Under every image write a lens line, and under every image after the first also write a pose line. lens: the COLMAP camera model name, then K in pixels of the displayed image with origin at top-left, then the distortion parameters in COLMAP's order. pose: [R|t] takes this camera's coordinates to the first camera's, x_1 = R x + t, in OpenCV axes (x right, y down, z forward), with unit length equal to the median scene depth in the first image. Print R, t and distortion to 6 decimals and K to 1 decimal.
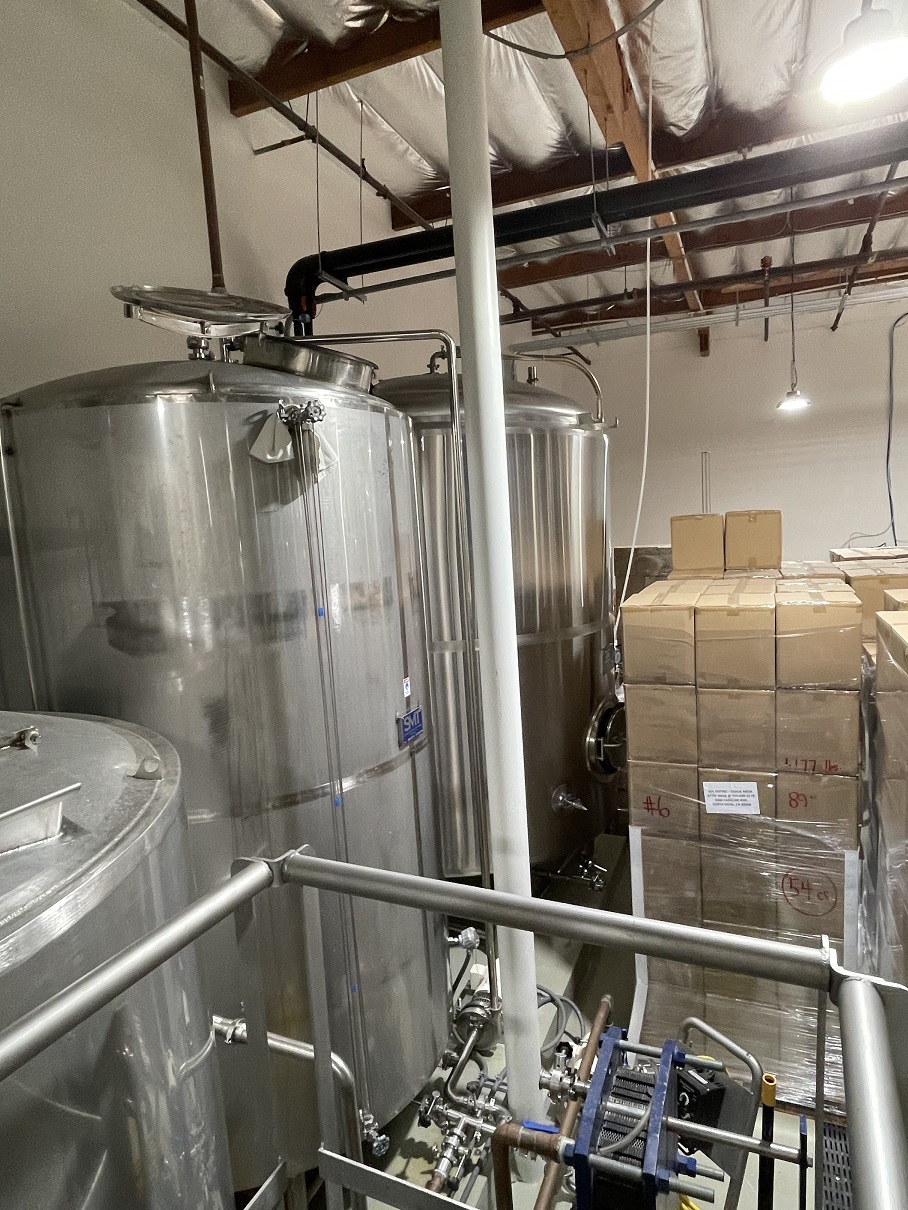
lens RADIAL K [[701.0, 0, 456.8], [0, 701.0, 610.6], [0, 0, 1]] dist [-0.032913, -0.001547]
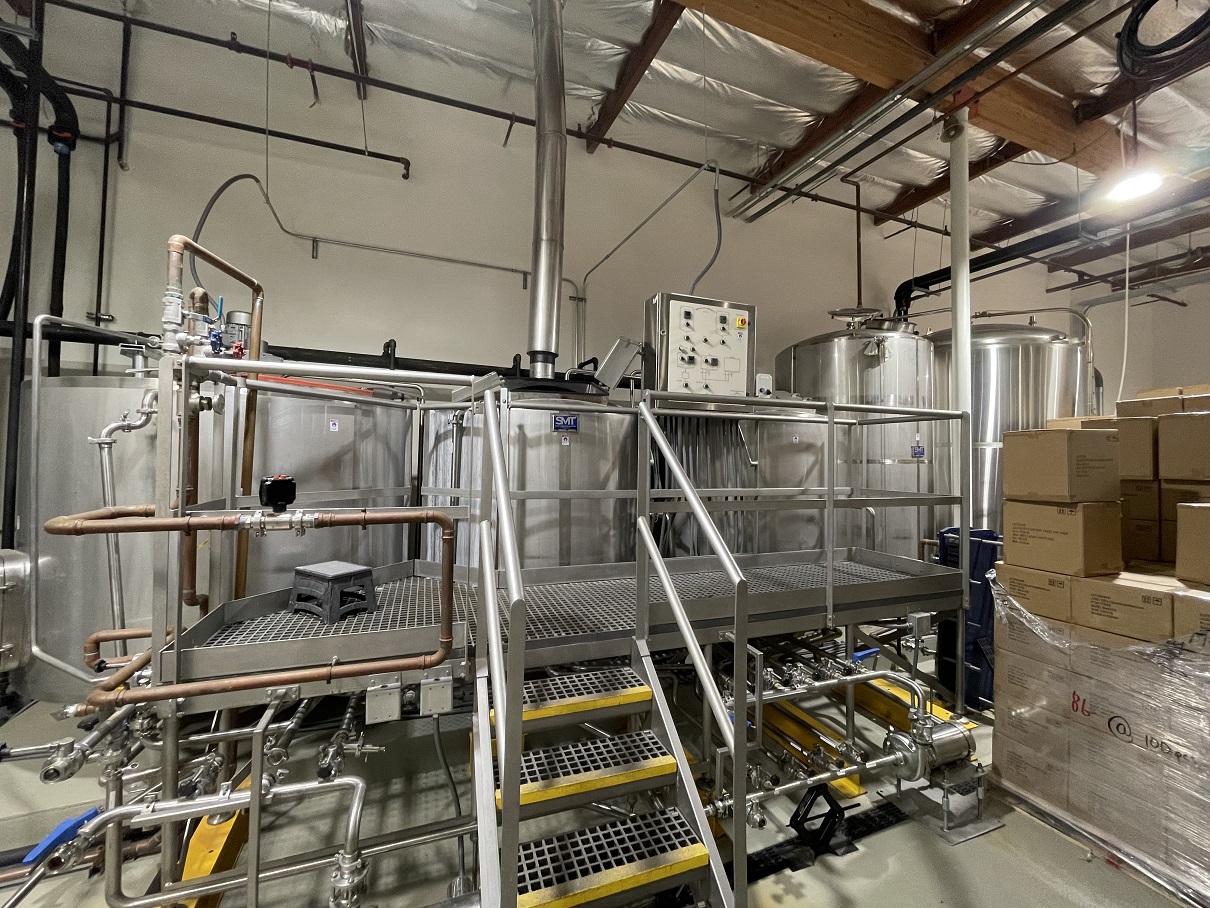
lens RADIAL K [[479.4, 0, 595.2], [0, 479.4, 449.4], [0, 0, 1]] dist [0.001933, 0.000251]
pose [[0.692559, 0.054800, -0.719277, 0.267115], [-0.151543, 0.985912, -0.070799, 0.318161], [0.705264, 0.158034, 0.691107, -0.776430]]
